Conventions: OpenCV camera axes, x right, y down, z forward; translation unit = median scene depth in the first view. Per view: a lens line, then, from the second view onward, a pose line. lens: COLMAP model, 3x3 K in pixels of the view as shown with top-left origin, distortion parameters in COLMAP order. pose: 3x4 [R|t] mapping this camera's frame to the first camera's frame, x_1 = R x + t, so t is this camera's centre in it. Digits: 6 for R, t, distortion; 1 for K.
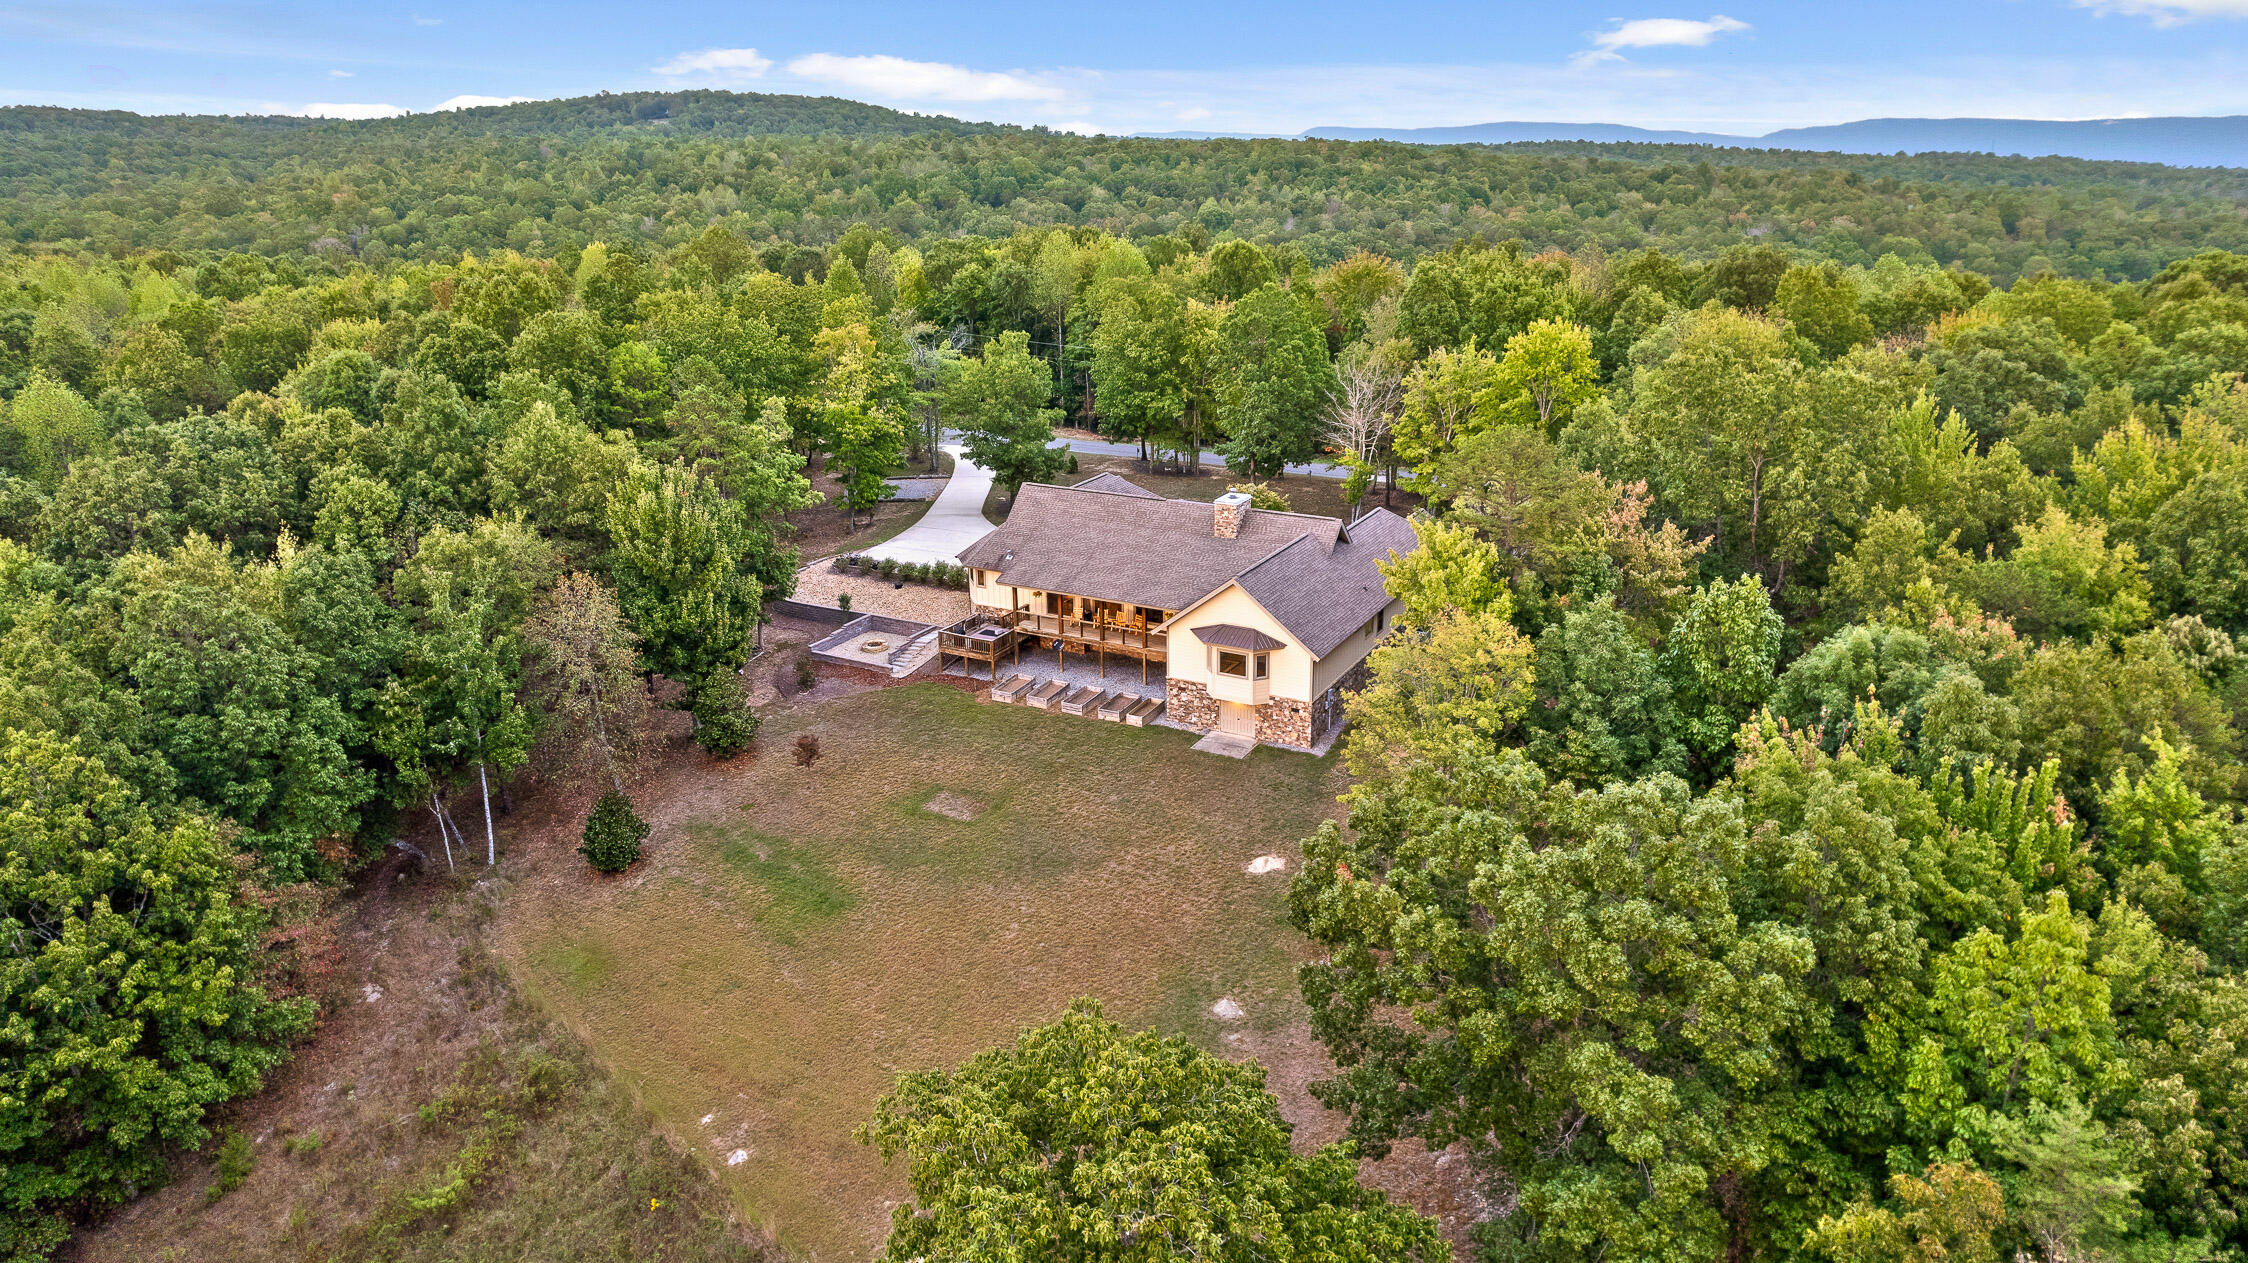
lens RADIAL K [[1533.0, 0, 1102.8], [0, 1533.0, 629.0], [0, 0, 1]] dist [-0.099099, 0.085931]
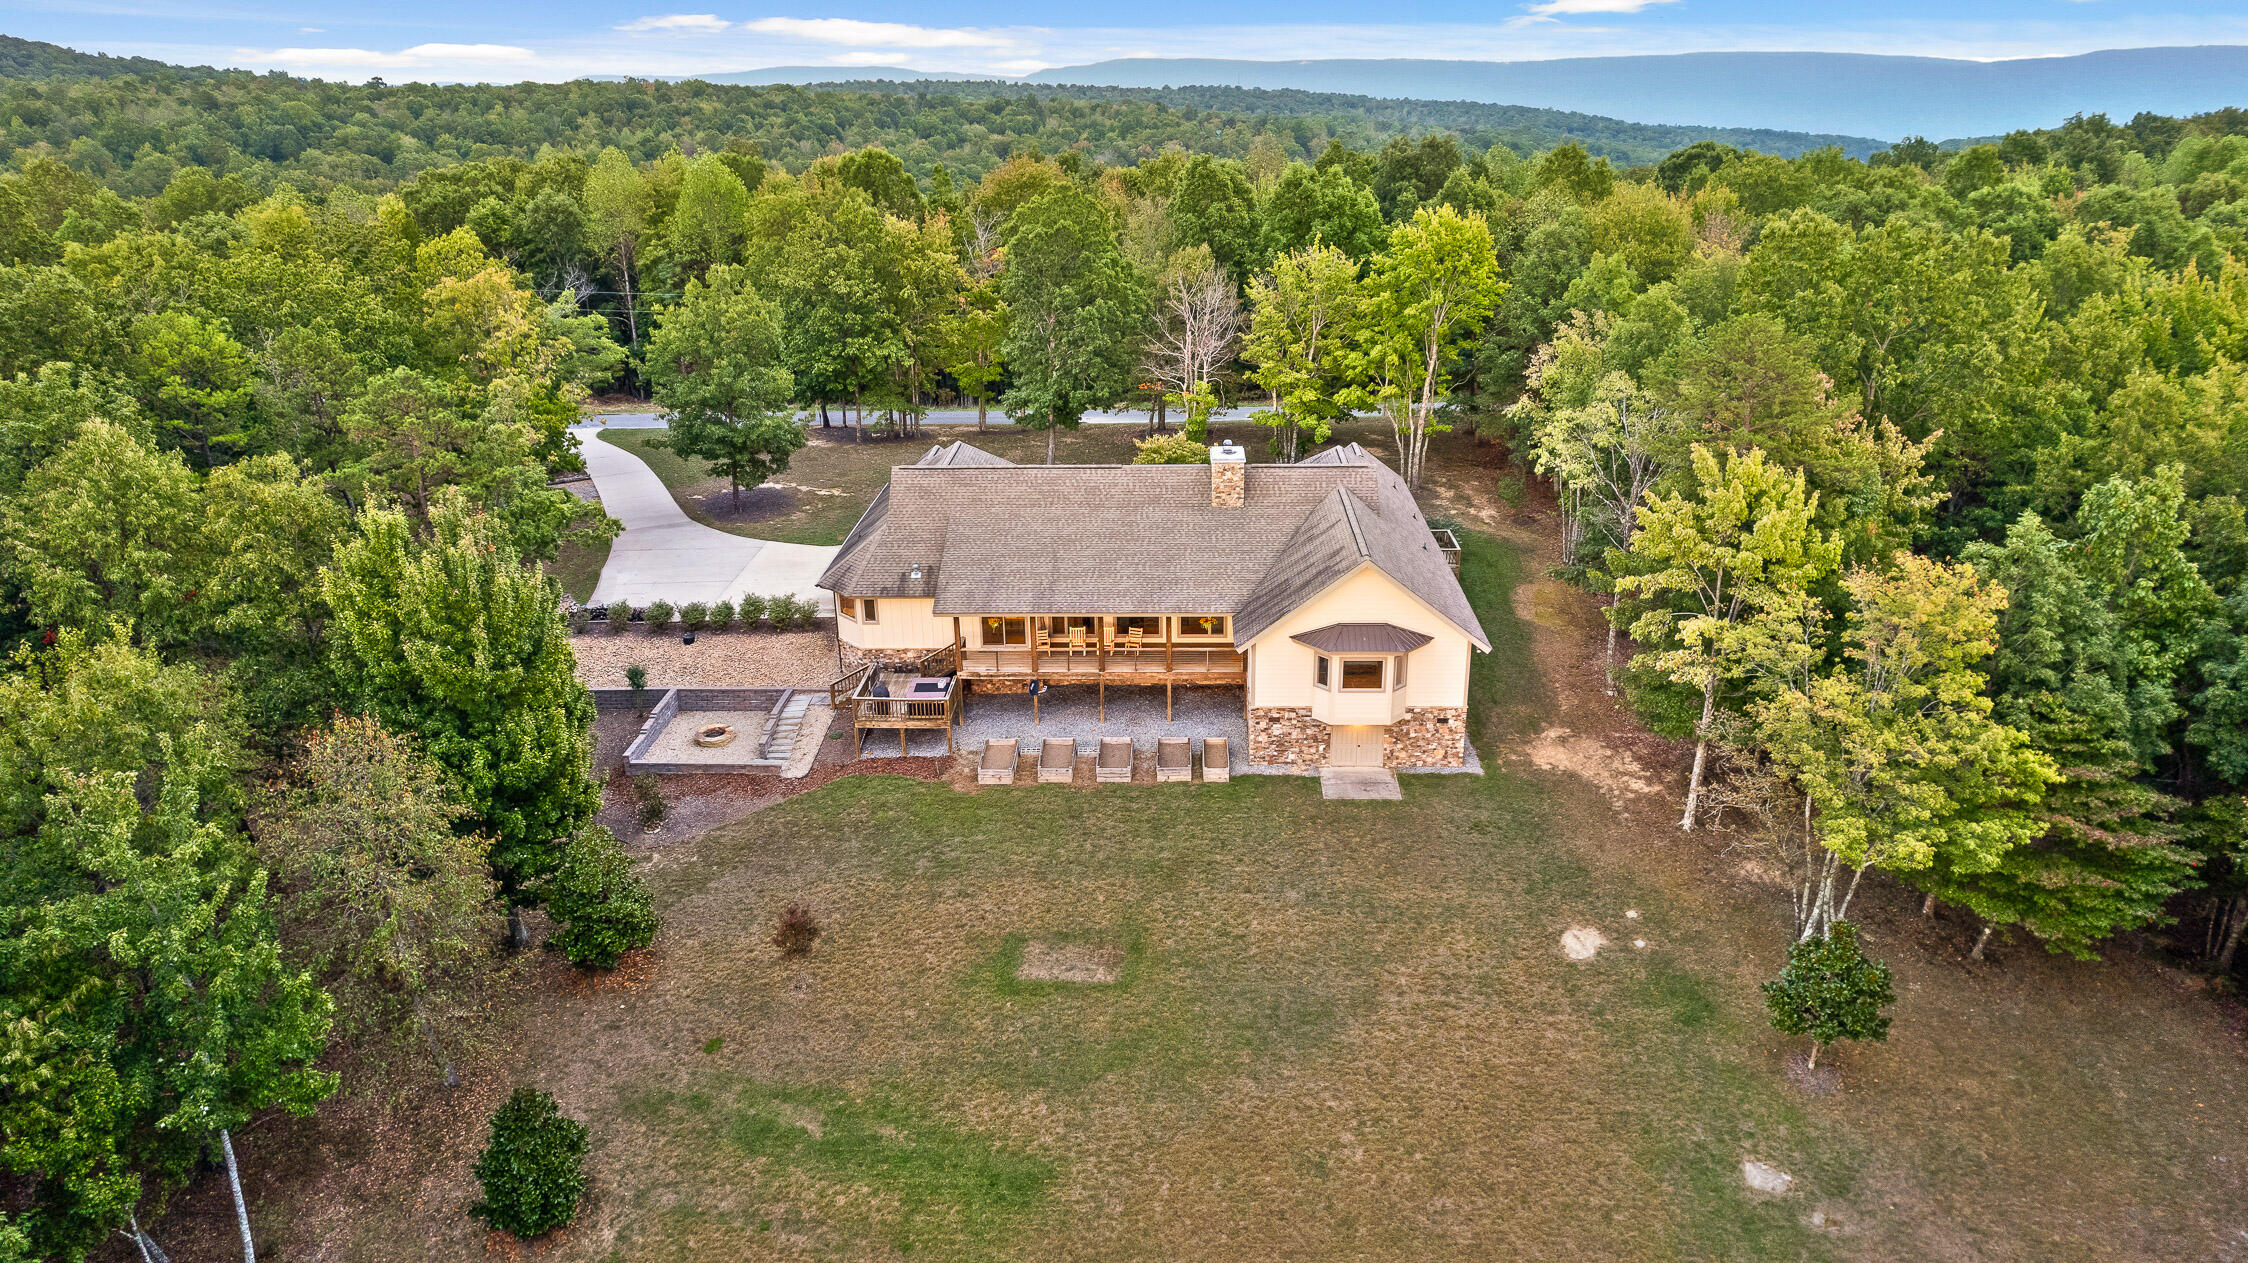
lens RADIAL K [[1498.8, 0, 1124.0], [0, 1498.8, 631.5], [0, 0, 1]] dist [-0.090635, 0.084284]
pose [[0.882254, -0.162095, 0.441988, -0.279613], [0.145698, 0.986774, 0.071063, -0.055395], [-0.447661, 0.001701, 0.894202, 0.345990]]
